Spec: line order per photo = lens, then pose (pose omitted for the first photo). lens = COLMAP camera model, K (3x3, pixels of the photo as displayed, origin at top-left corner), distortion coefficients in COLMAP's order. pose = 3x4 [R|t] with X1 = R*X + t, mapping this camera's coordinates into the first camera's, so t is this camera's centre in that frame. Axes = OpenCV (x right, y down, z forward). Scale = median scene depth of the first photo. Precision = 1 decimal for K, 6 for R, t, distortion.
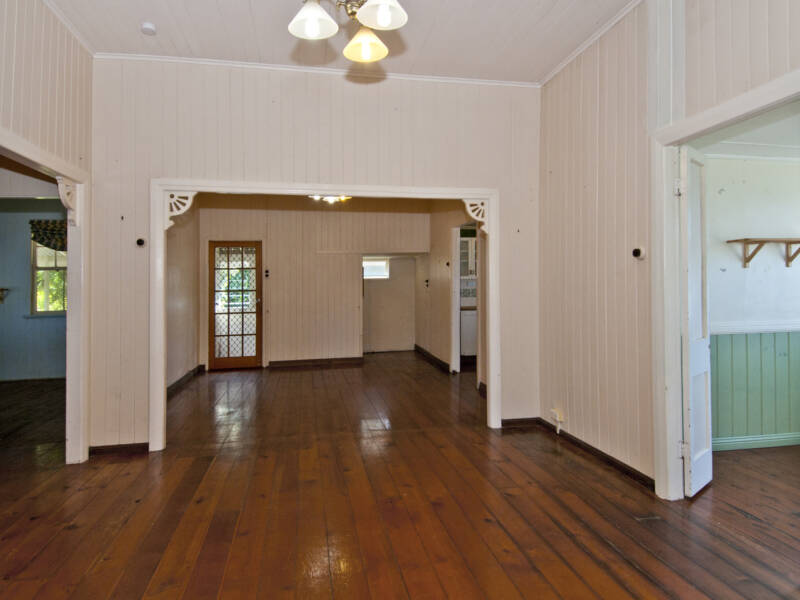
lens RADIAL K [[508.1, 0, 402.6], [0, 508.1, 278.3], [0, 0, 1]] dist [-0.002044, -0.005786]
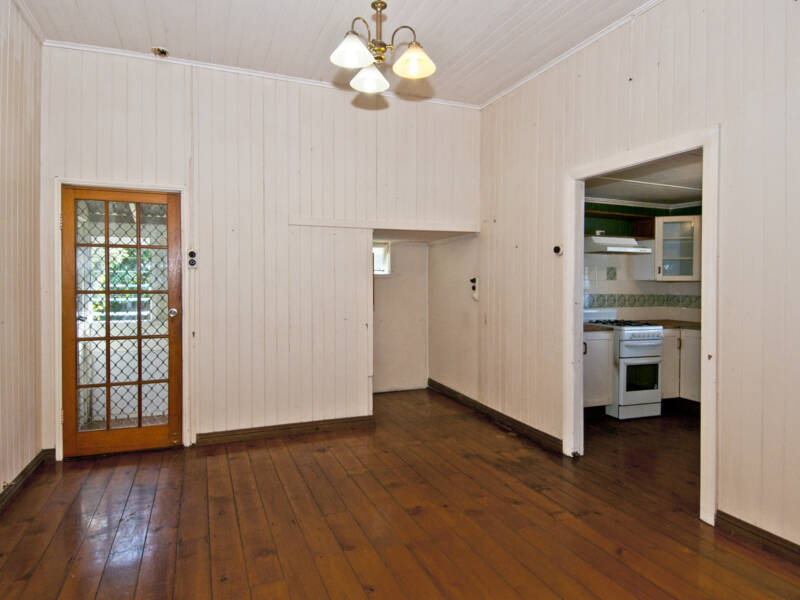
lens RADIAL K [[508.1, 0, 399.9], [0, 508.1, 304.3], [0, 0, 1]] dist [-0.002044, -0.005786]
pose [[0.981542, 0.009393, 0.191014, -0.161600], [-0.018953, 0.998654, 0.048282, 0.007920], [-0.190303, -0.051011, 0.980399, 0.472227]]
